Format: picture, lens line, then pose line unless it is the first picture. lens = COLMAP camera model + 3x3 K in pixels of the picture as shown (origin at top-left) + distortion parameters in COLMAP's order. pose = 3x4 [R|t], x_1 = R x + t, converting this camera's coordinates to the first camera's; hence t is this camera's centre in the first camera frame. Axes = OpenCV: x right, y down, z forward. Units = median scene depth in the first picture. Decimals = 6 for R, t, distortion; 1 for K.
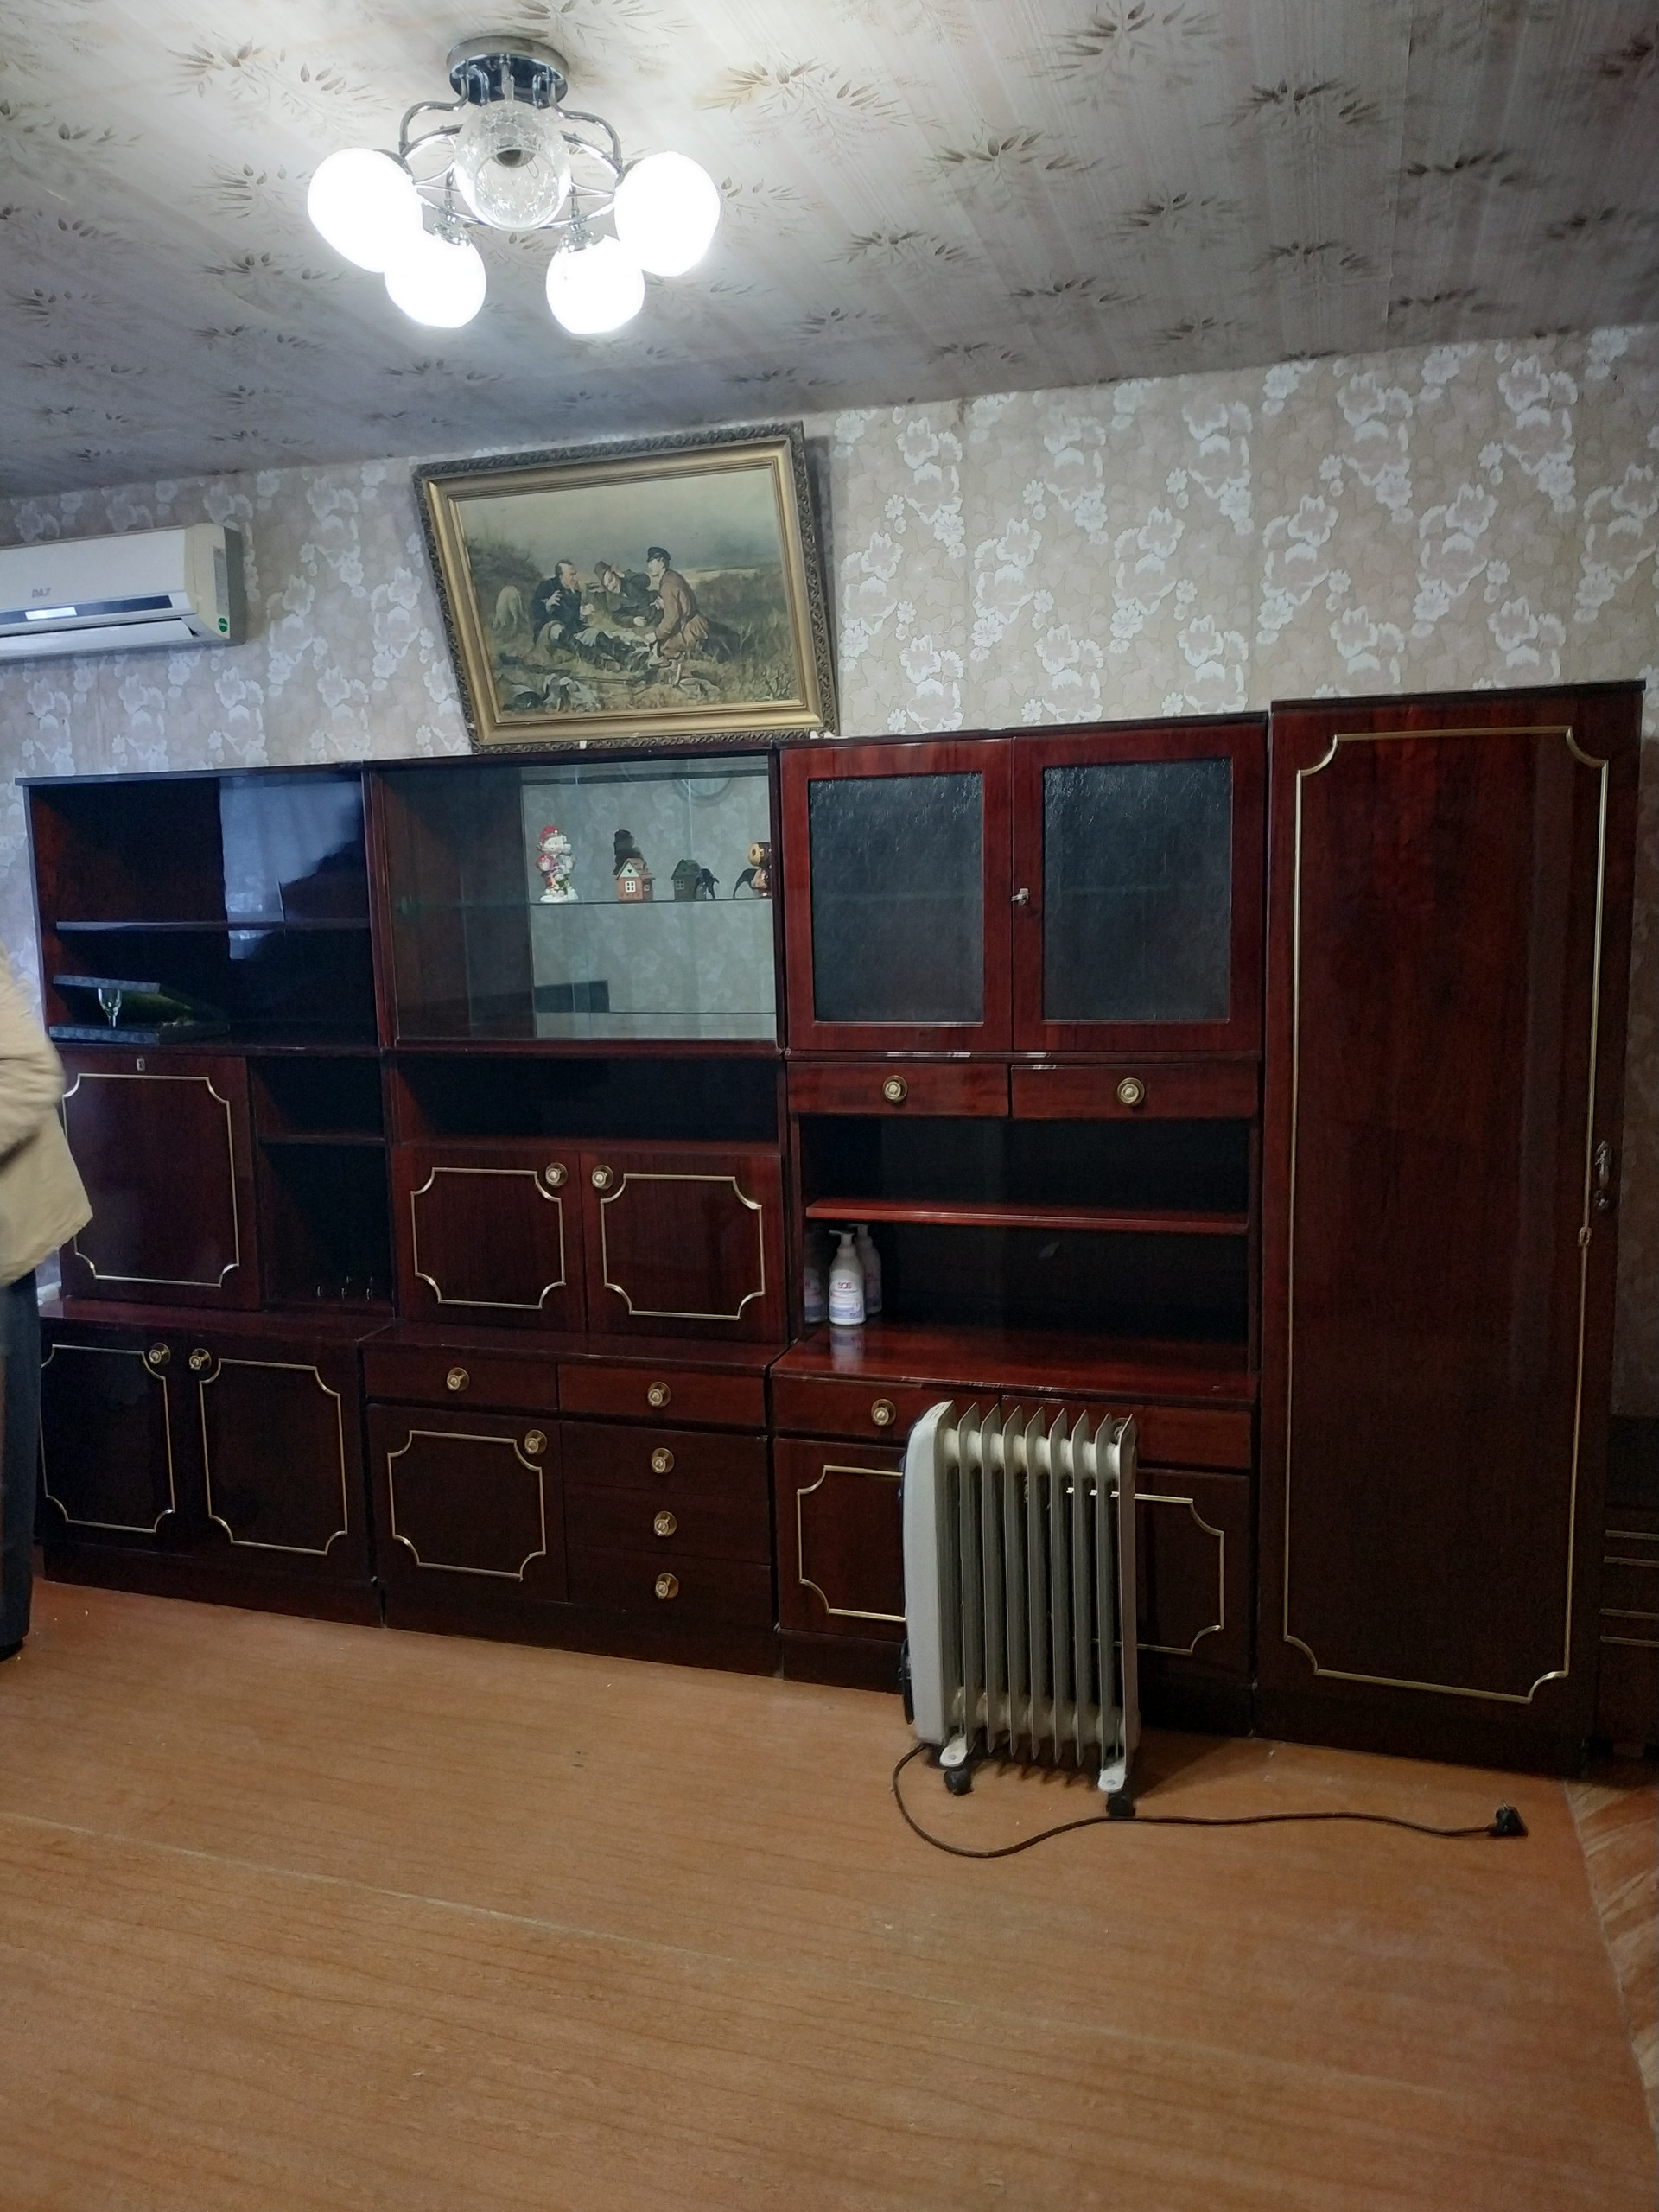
lens RADIAL K [[1609.7, 0, 815.9], [0, 1609.7, 1103.7], [0, 0, 1]] dist [-0.003740, -0.008500]
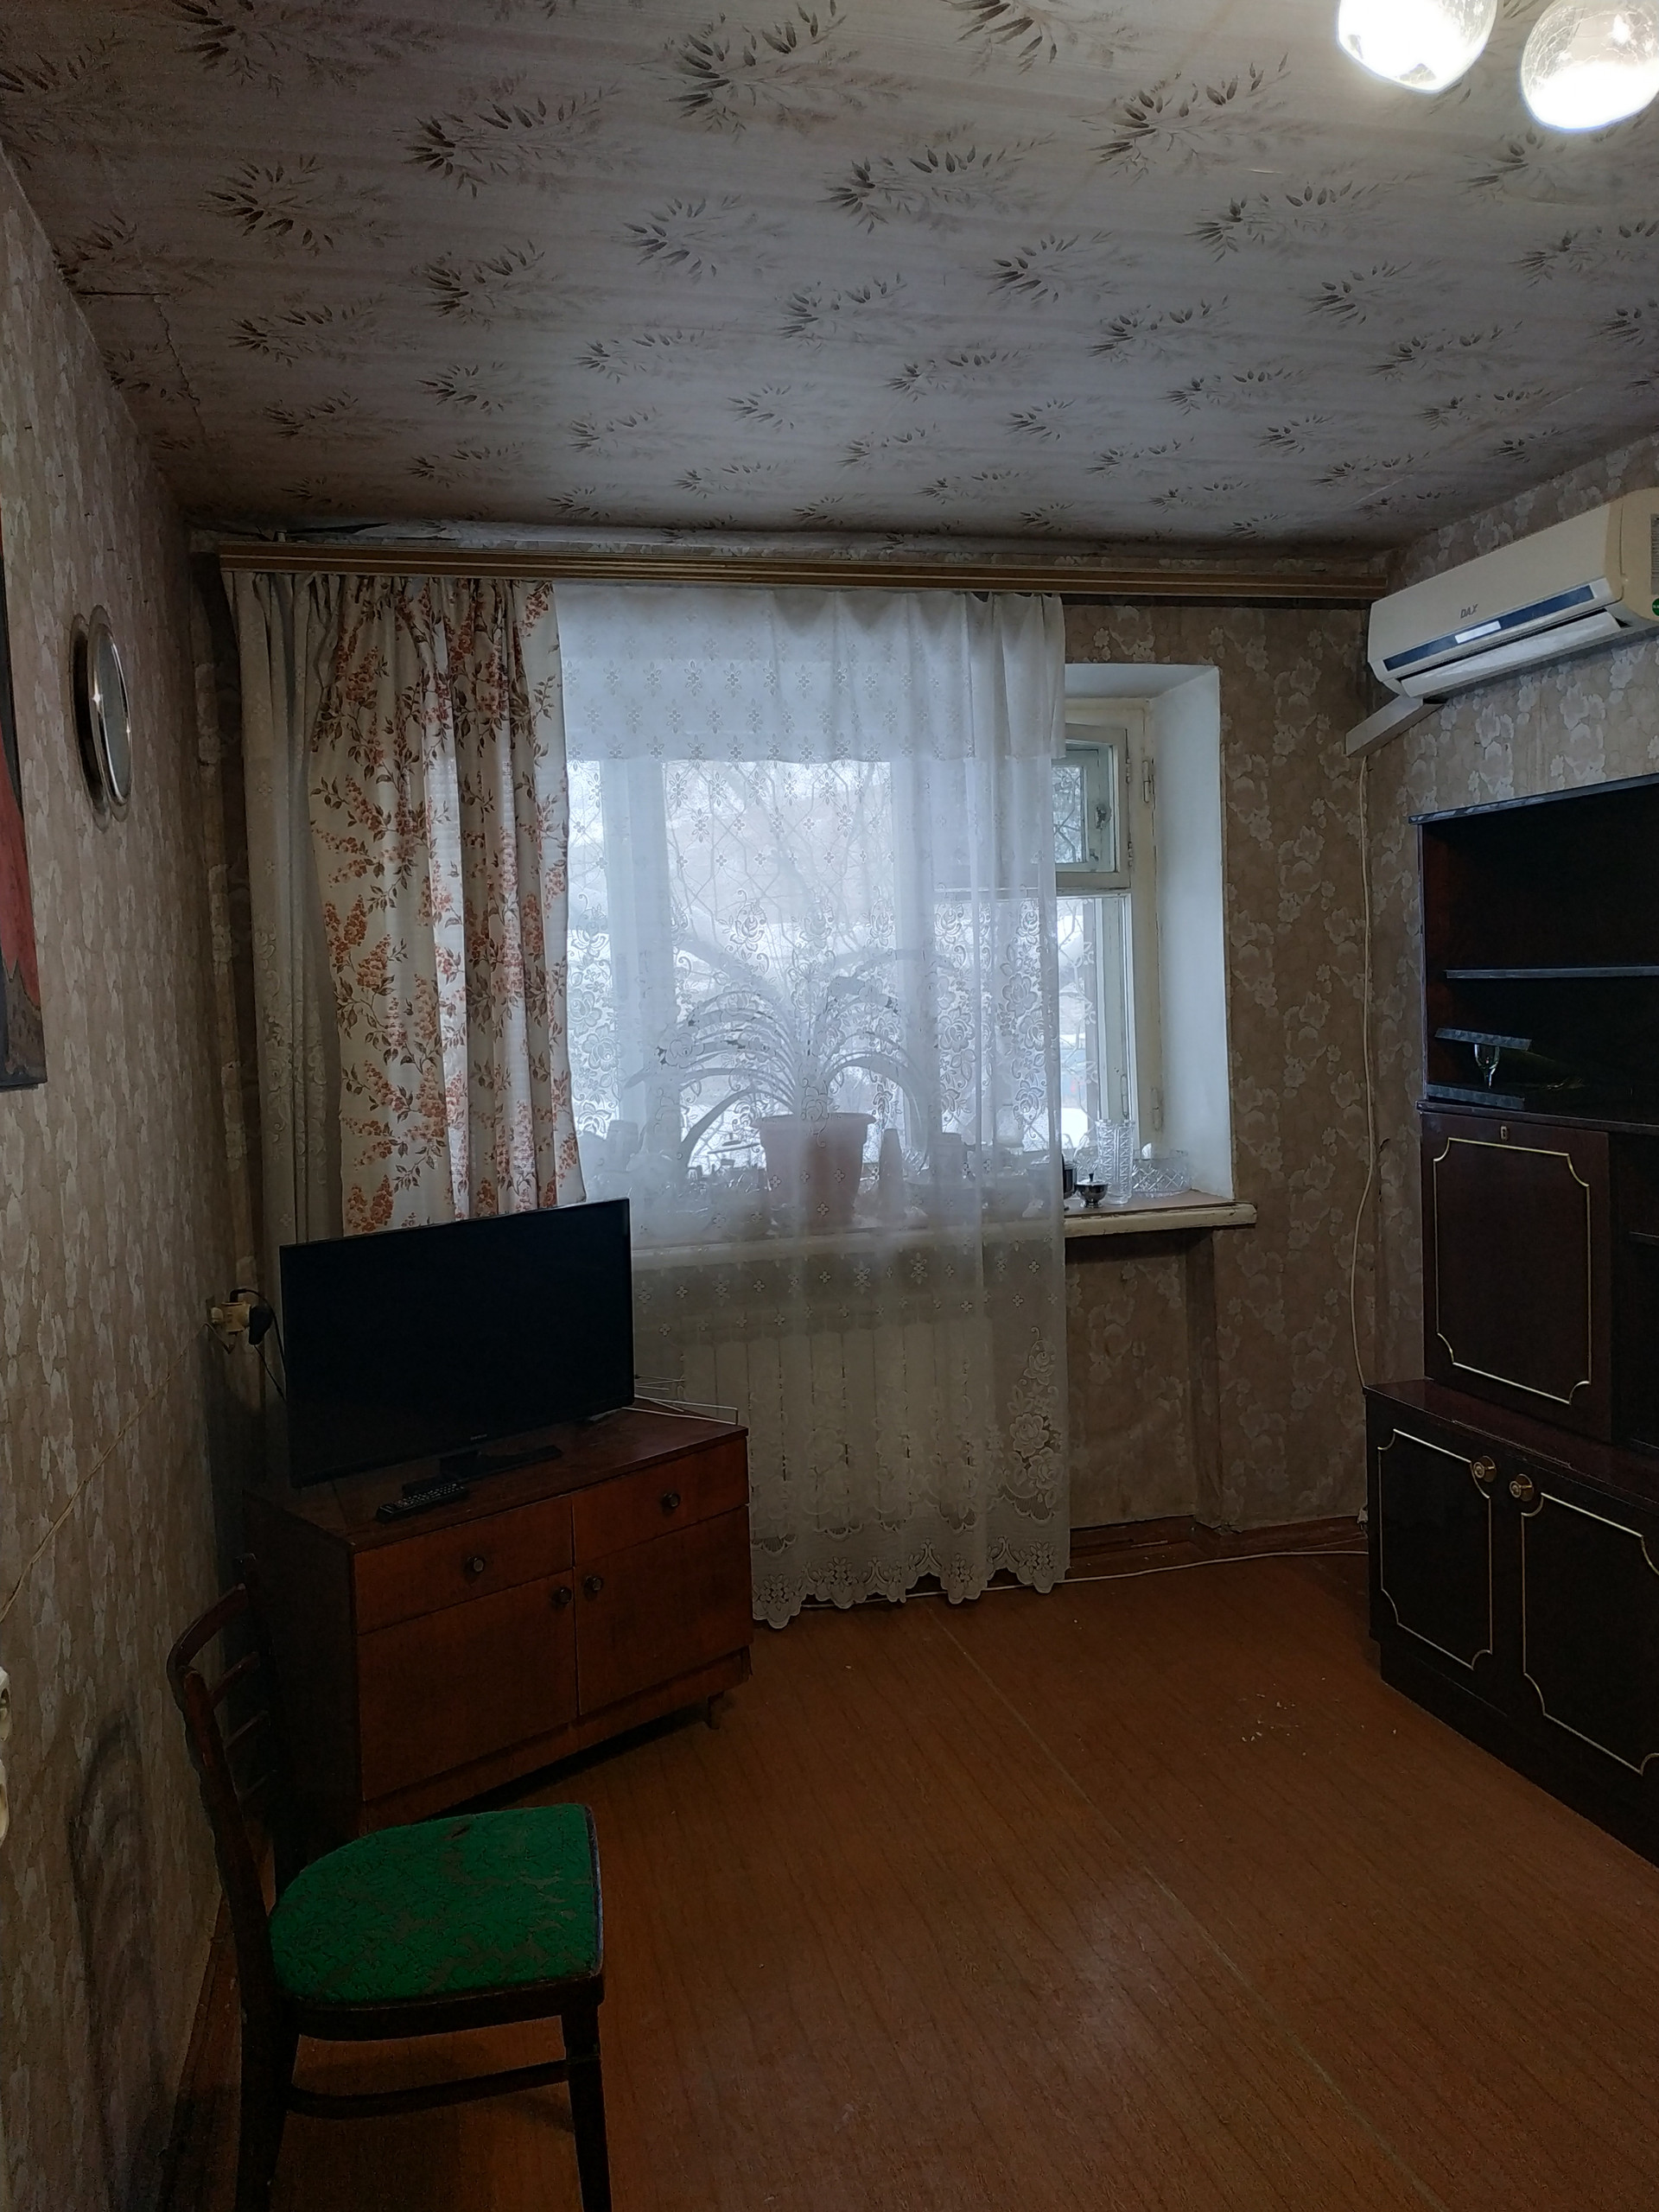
lens RADIAL K [[1633.2, 0, 829.2], [0, 1633.2, 1095.5], [0, 0, 1]] dist [-0.007978, -0.002562]
pose [[0.535098, 0.050472, -0.843281, 0.120498], [-0.075710, 0.997062, 0.011634, -0.025145], [0.841390, 0.057619, 0.537347, 0.207158]]
